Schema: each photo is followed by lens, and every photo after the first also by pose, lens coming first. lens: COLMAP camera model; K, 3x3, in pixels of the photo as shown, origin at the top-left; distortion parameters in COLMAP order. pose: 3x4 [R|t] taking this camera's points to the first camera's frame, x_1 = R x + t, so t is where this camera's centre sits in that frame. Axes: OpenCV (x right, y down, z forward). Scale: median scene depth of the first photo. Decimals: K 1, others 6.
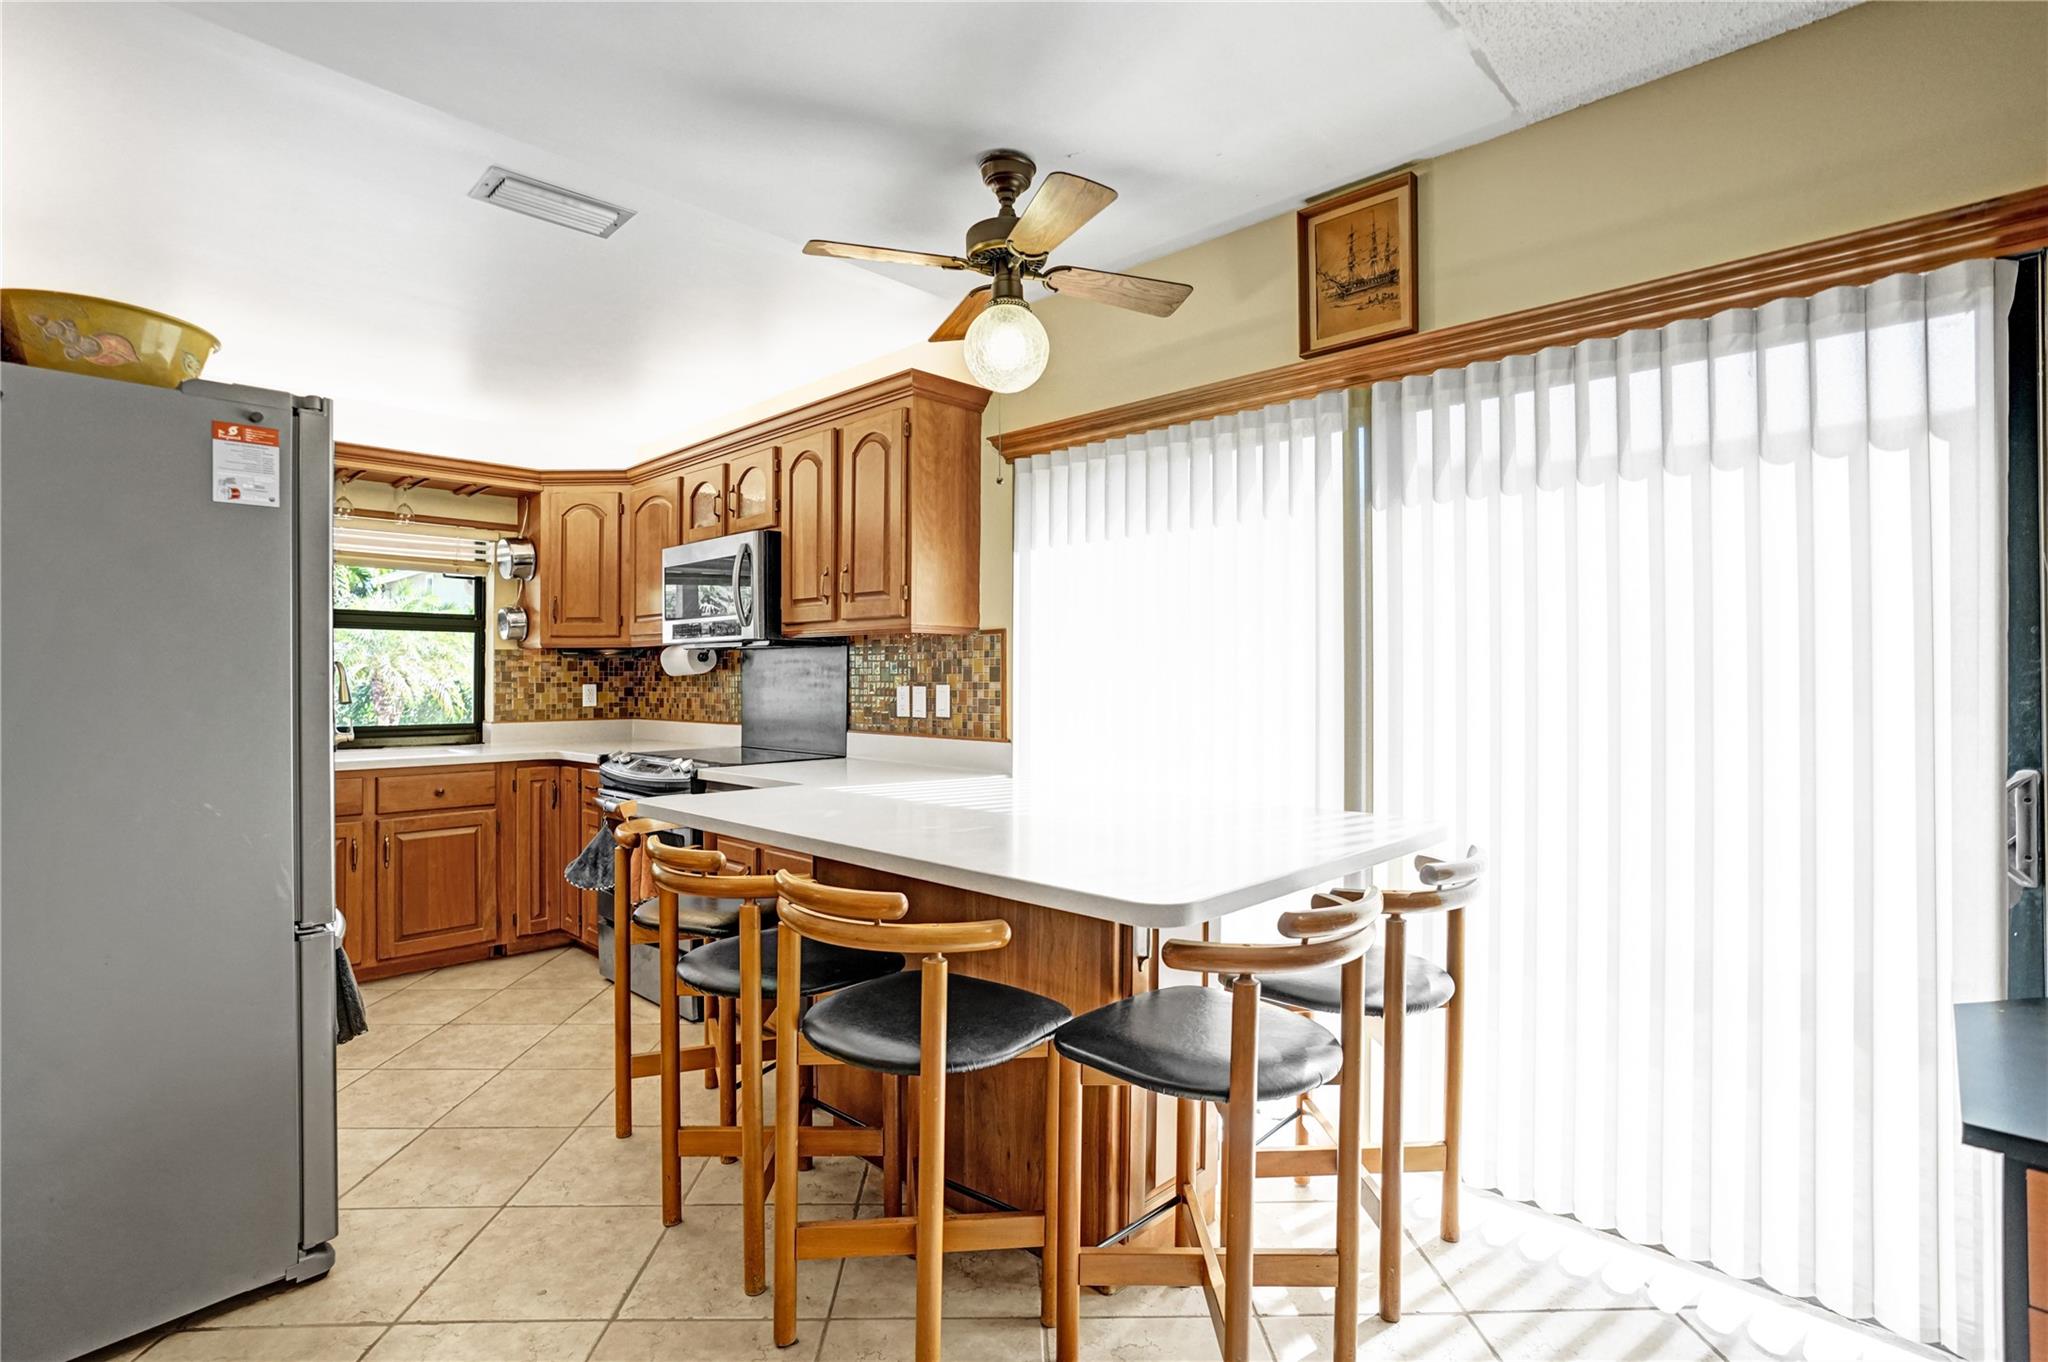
lens RADIAL K [[982.9, 0, 1017.7], [0, 982.9, 671.8], [0, 0, 1]] dist [-0.006908, 0.001353]
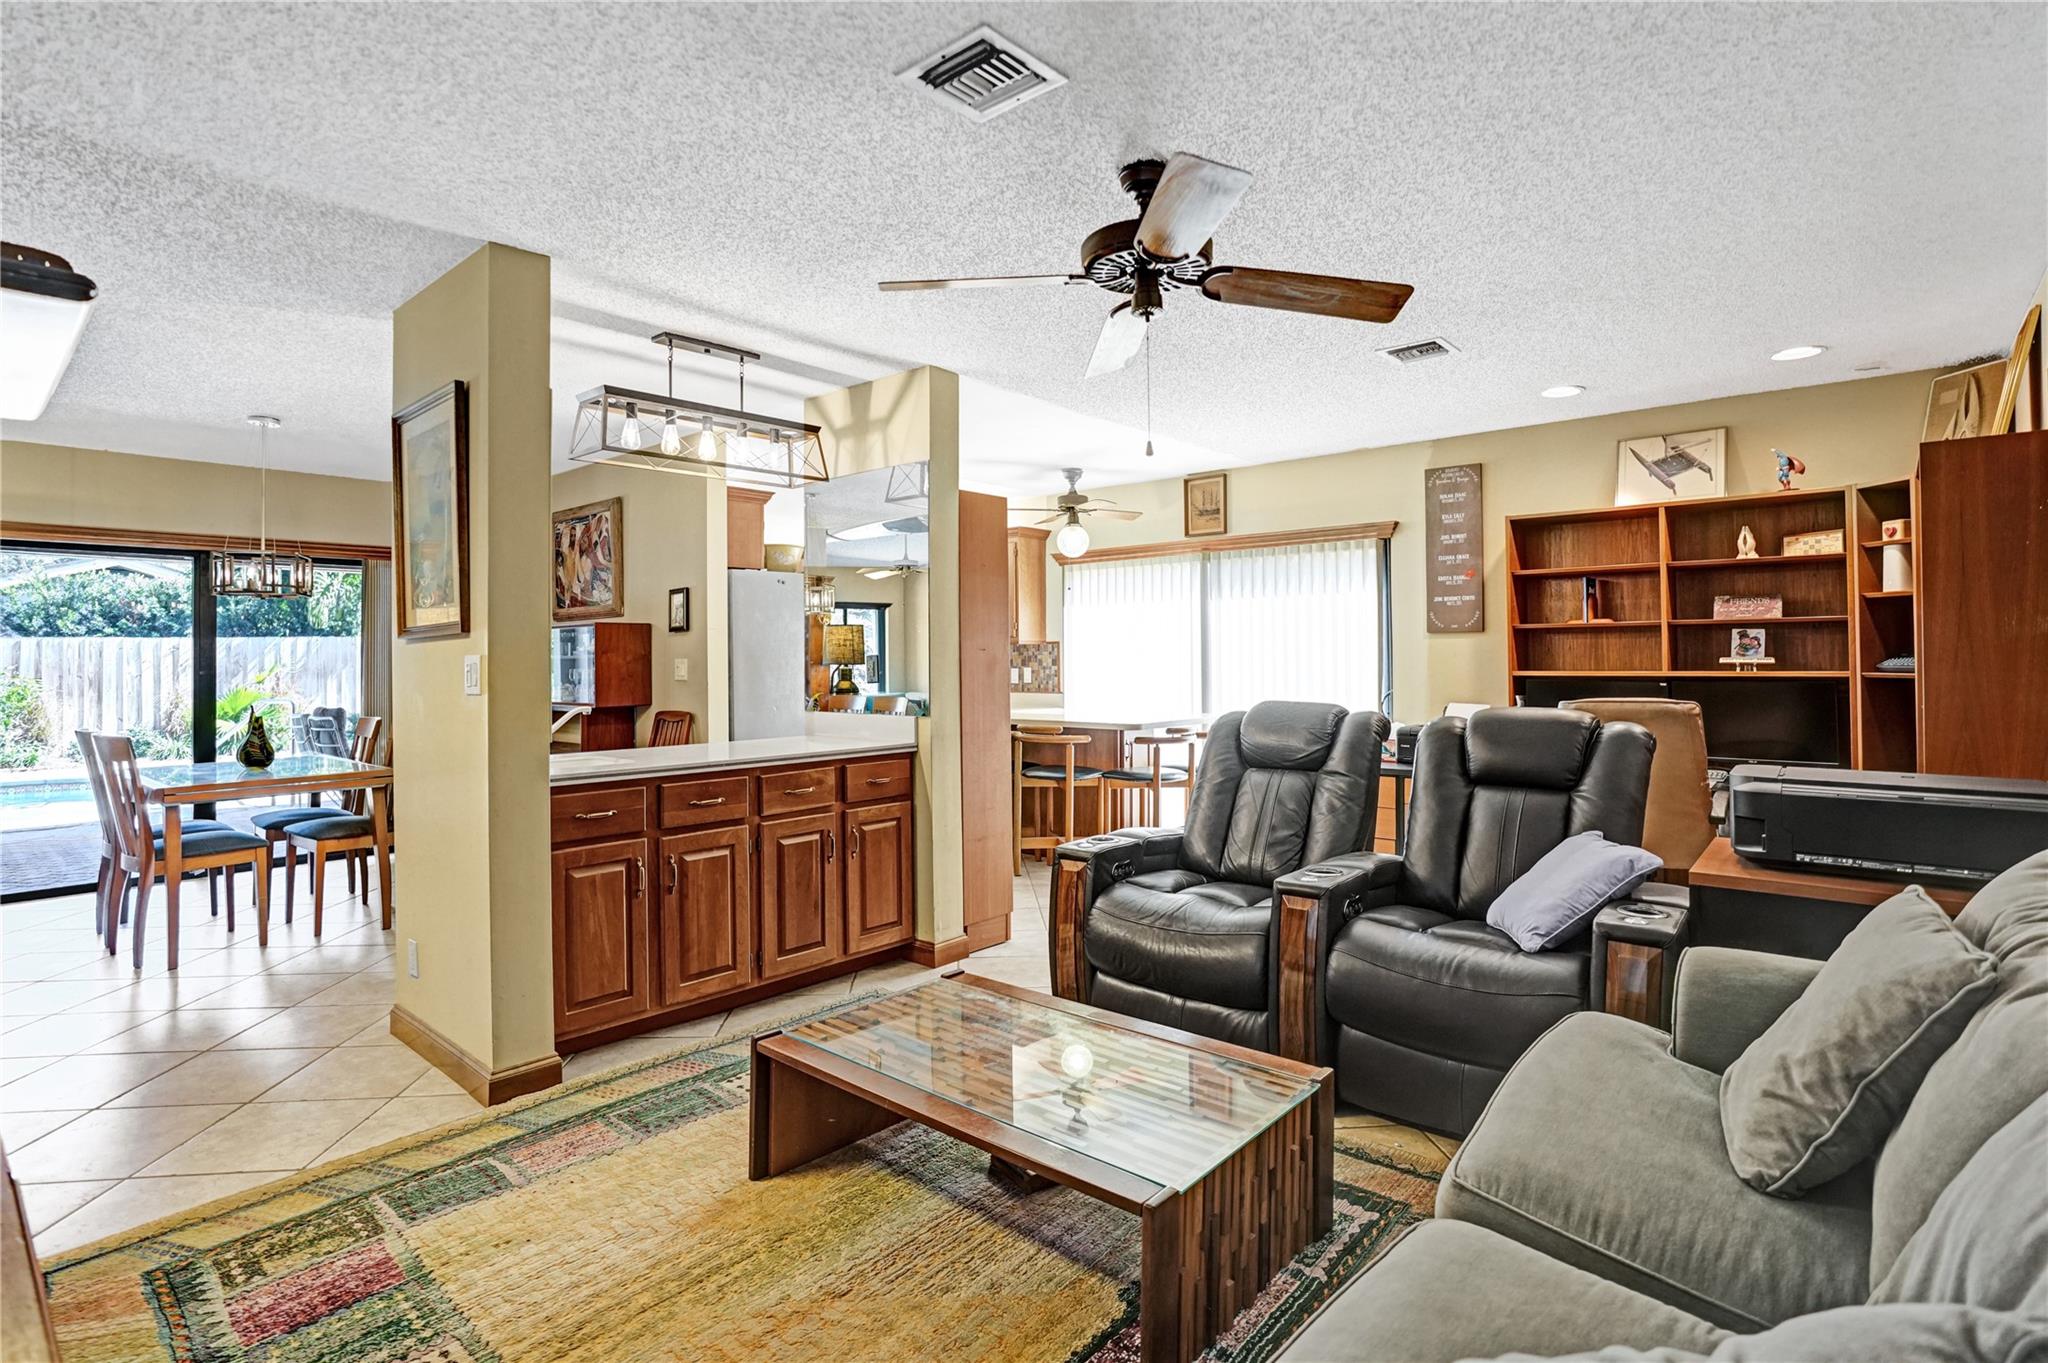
lens RADIAL K [[982.9, 0, 1021.0], [0, 982.9, 668.8], [0, 0, 1]] dist [-0.006908, 0.001353]
pose [[0.999011, -0.010702, 0.043163, -0.142013], [0.009962, 0.999800, 0.017331, -0.016483], [-0.043340, -0.016884, 0.998918, -0.869334]]
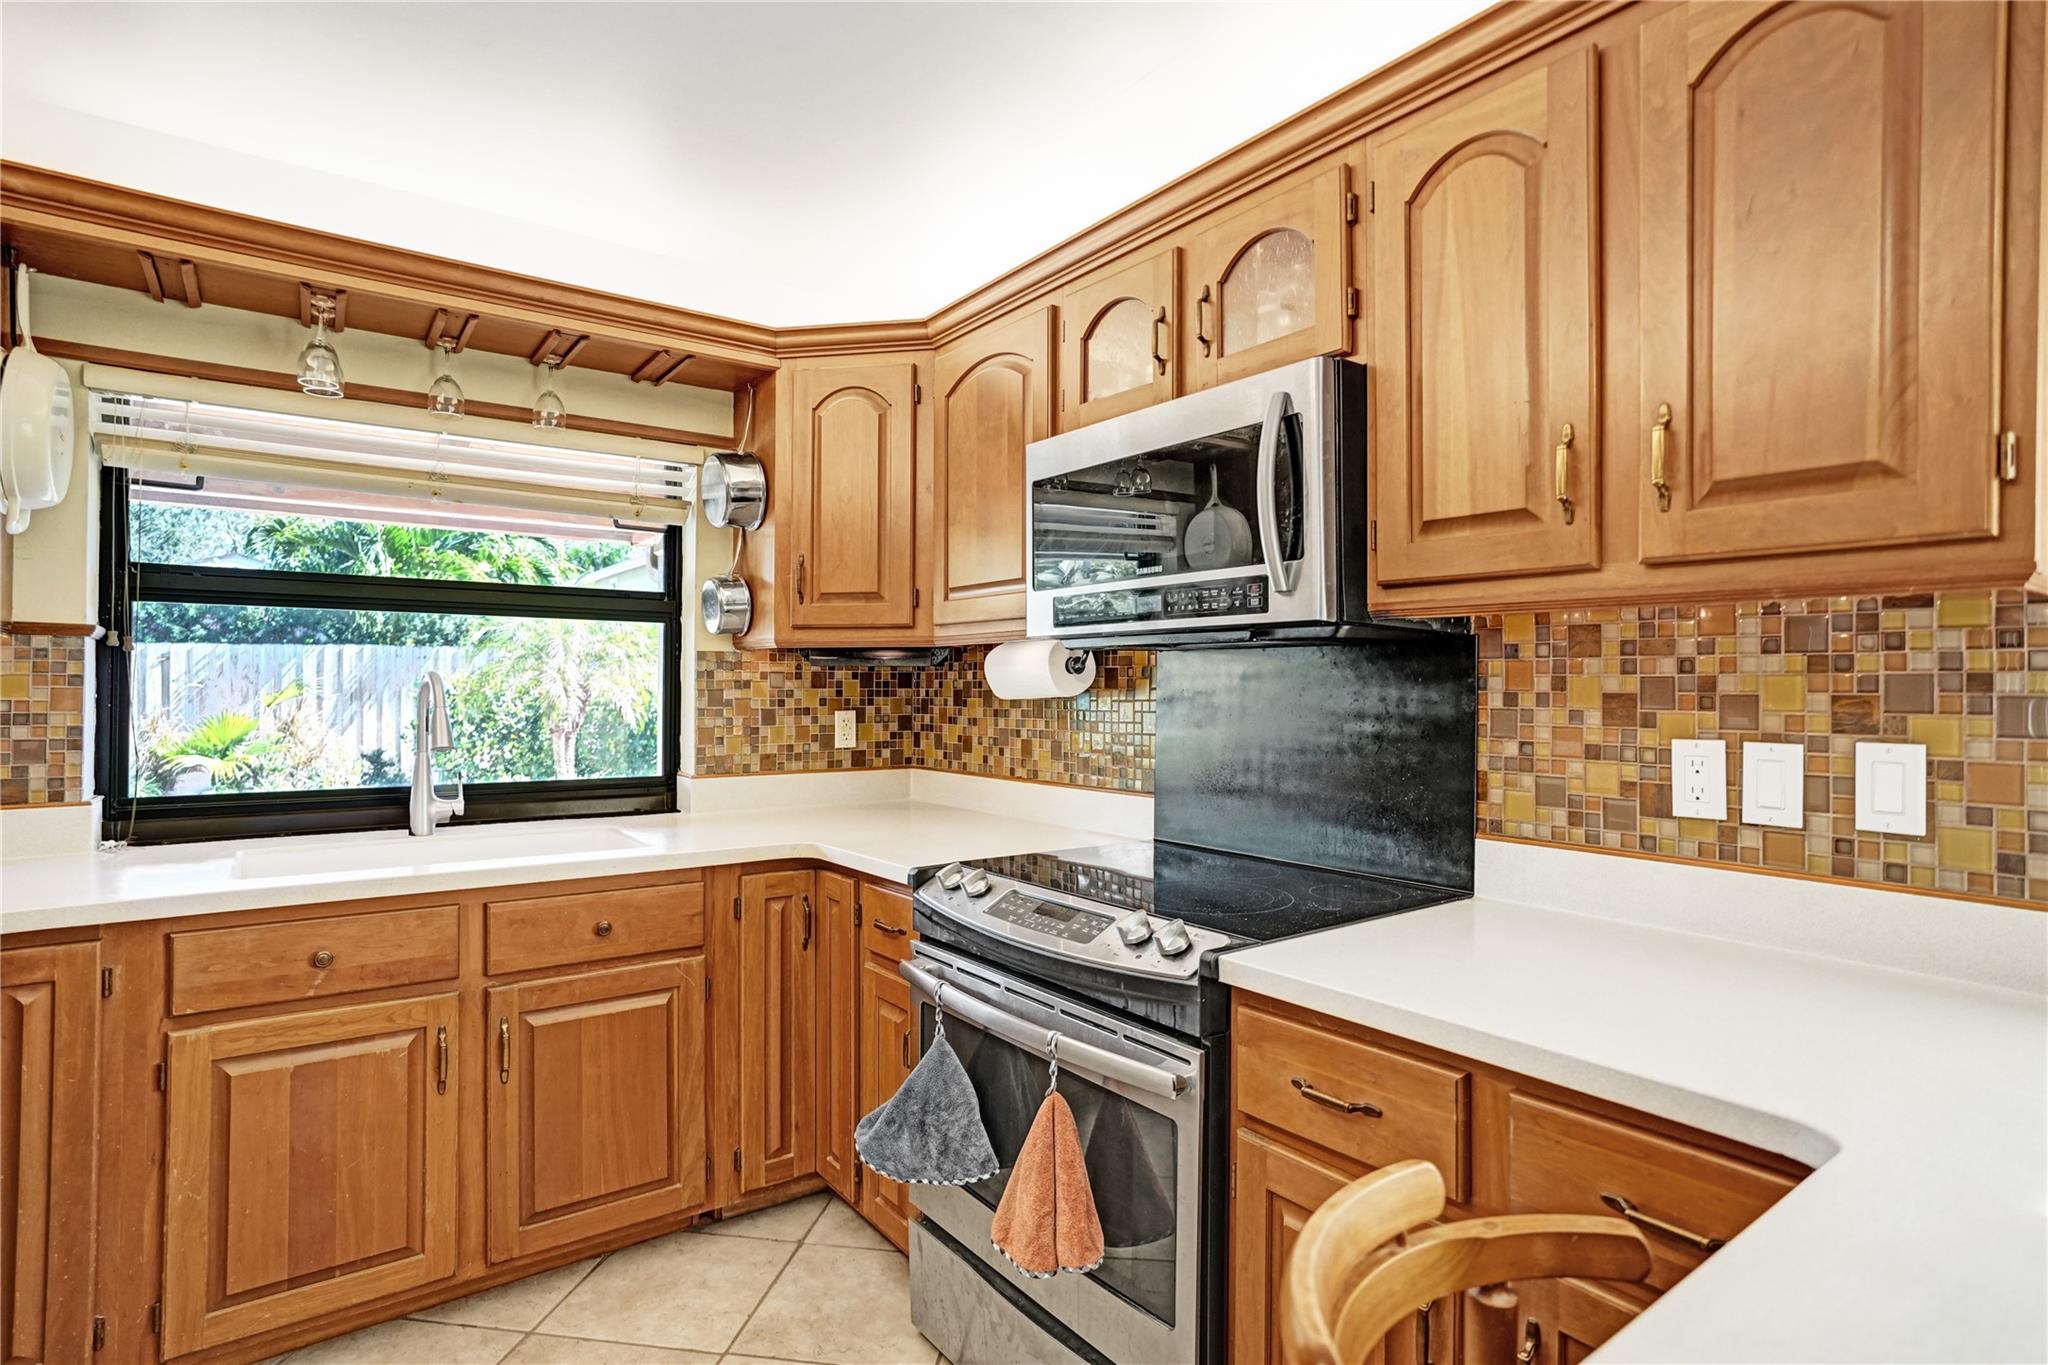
lens RADIAL K [[1005.3, 0, 1041.0], [0, 1005.3, 685.8], [0, 0, 1]] dist [-0.014720, -0.000555]
pose [[0.990624, 0.004993, -0.136526, -0.264667], [-0.004272, 0.999975, 0.005570, -0.006790], [0.136550, -0.004934, 0.990621, 0.465327]]
